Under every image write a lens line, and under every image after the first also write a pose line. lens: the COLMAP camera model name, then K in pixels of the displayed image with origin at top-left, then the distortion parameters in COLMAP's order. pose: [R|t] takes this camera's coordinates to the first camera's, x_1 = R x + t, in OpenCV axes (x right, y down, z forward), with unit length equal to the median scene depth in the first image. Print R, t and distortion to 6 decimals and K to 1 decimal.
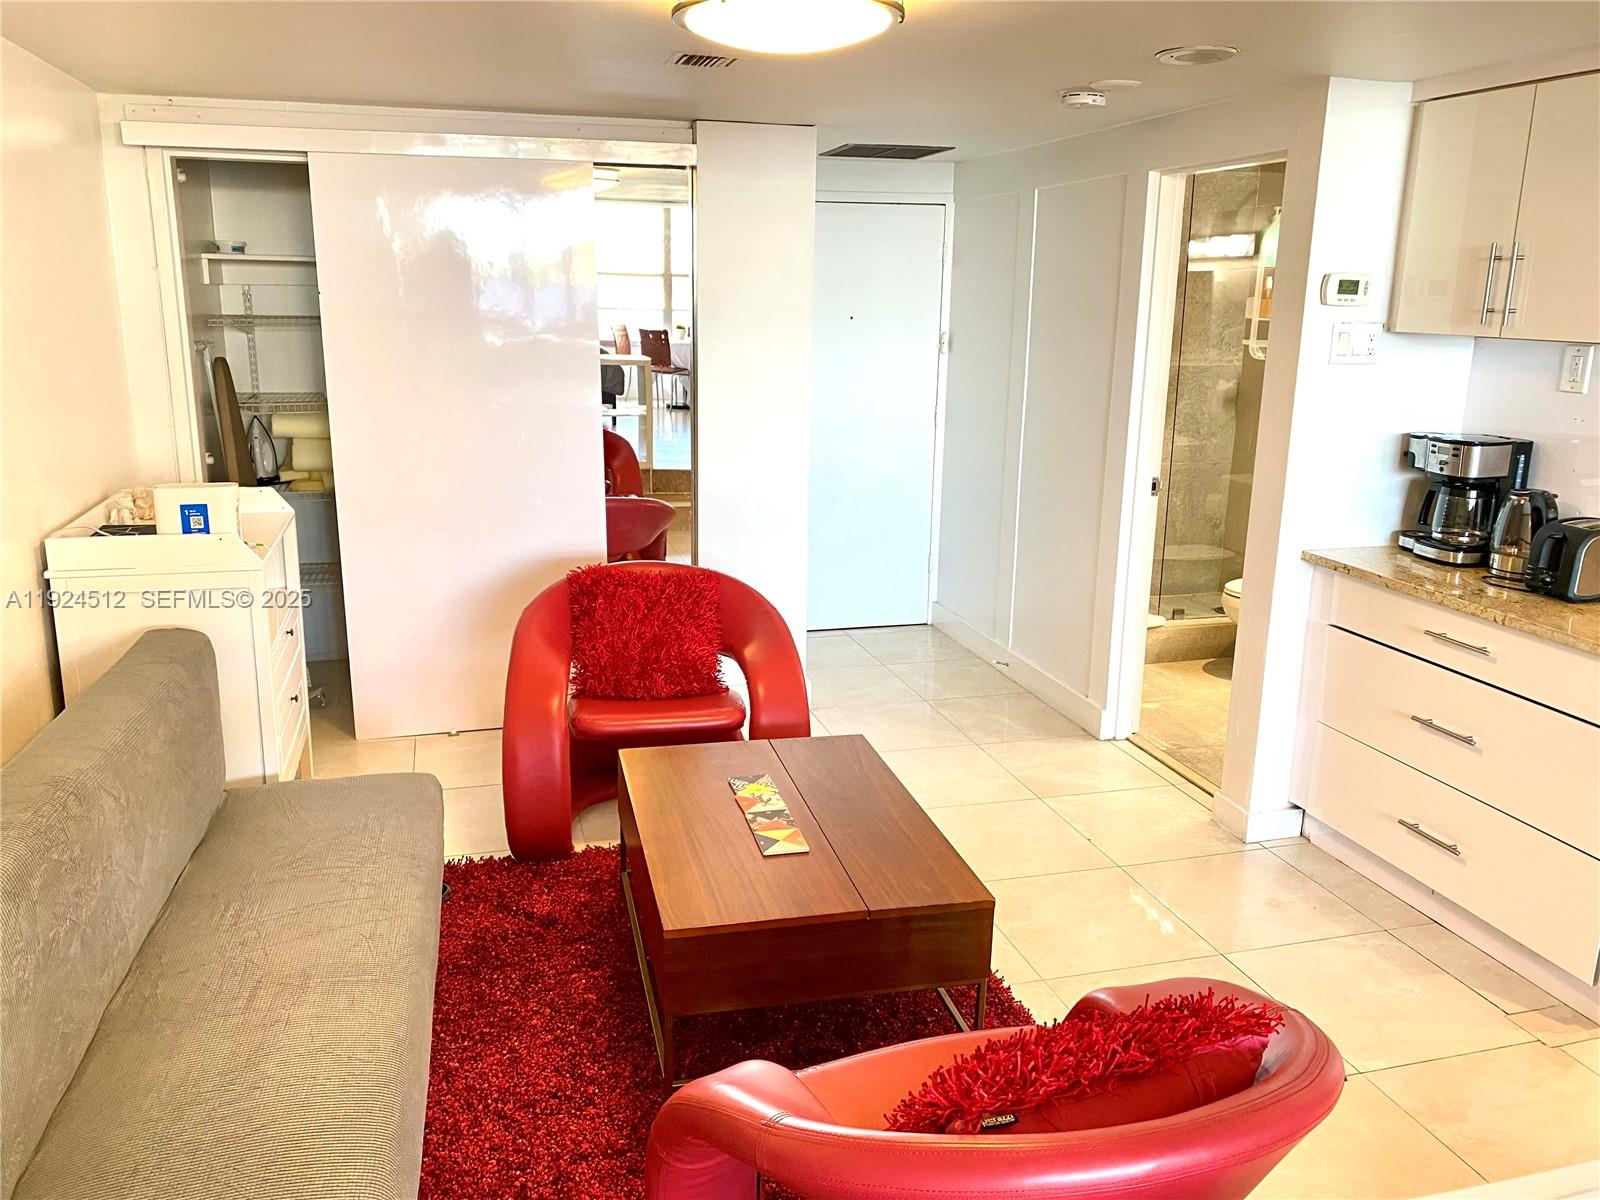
lens RADIAL K [[1225.3, 0, 800.0], [0, 1225.3, 600.0], [0, 0, 1]] dist [-0.006419, 0.001809]
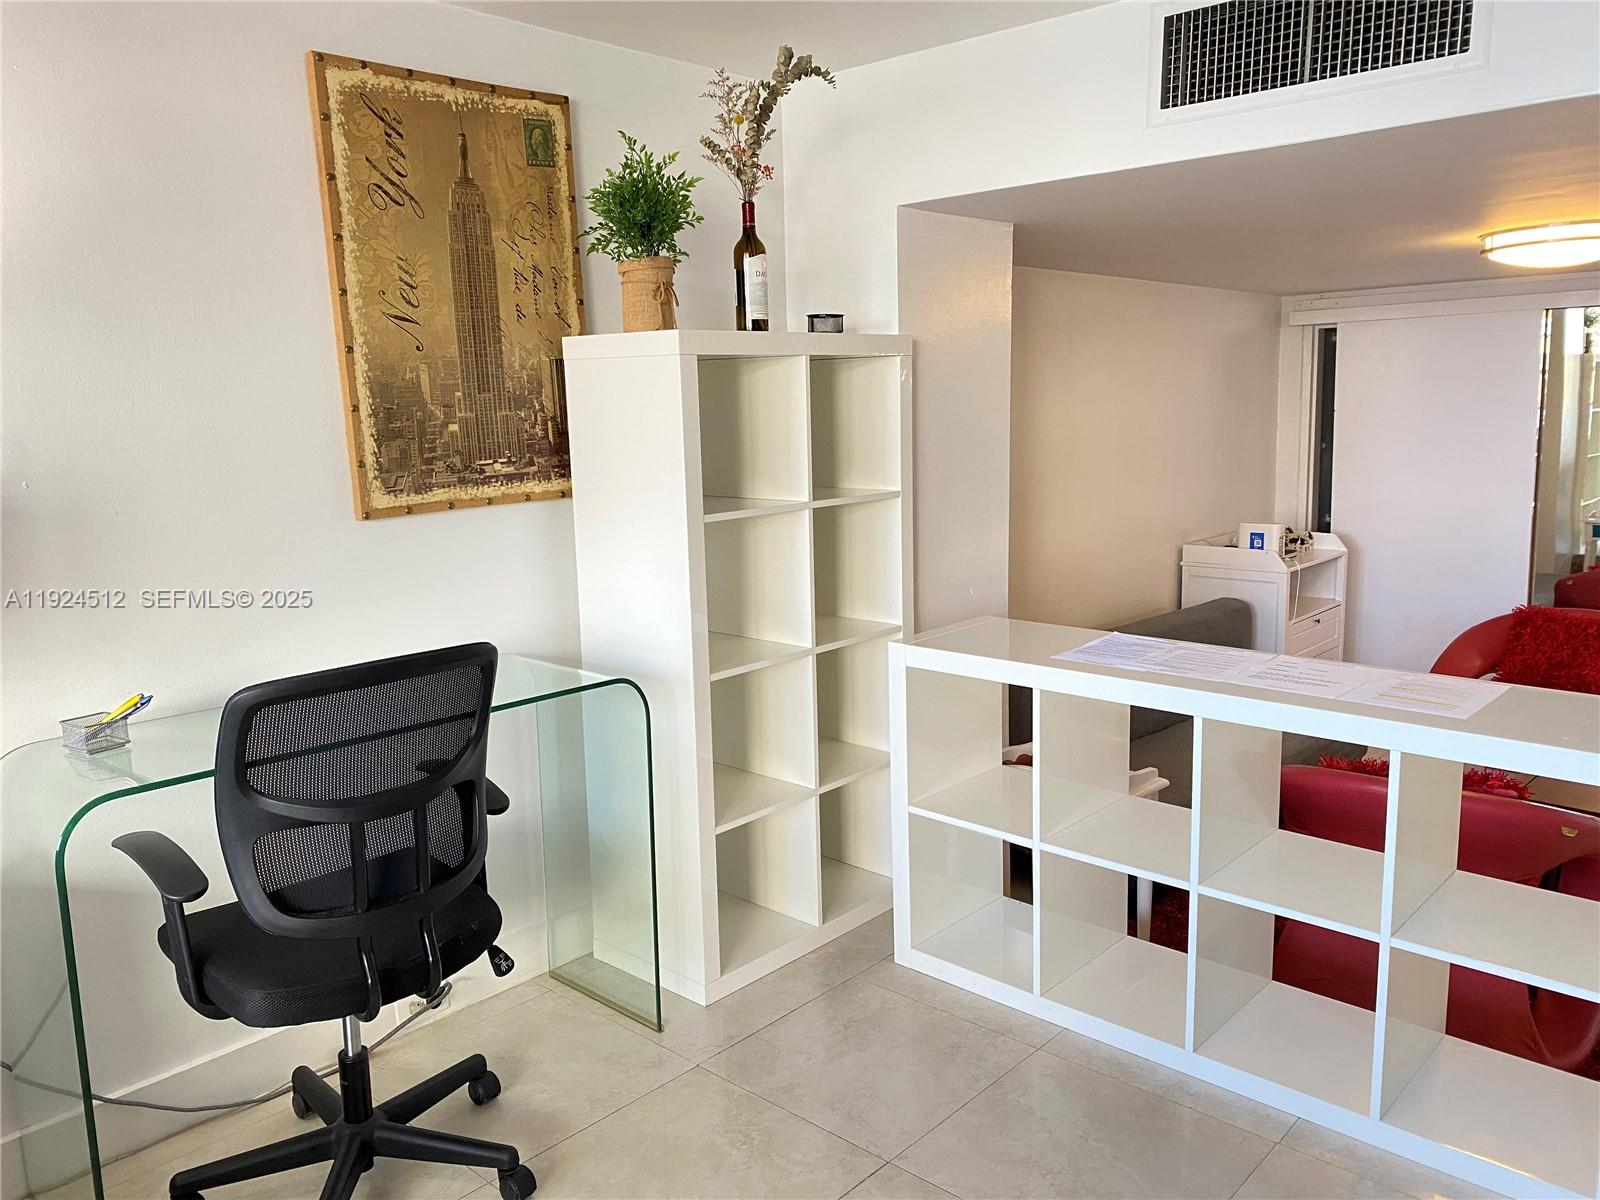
lens RADIAL K [[1225.3, 0, 800.0], [0, 1225.3, 600.0], [0, 0, 1]] dist [-0.006419, 0.001809]
pose [[0.532418, 0.108255, -0.839531, 0.605875], [-0.172880, 0.984790, 0.017347, 0.094417], [0.828639, 0.135902, 0.543035, -0.468457]]
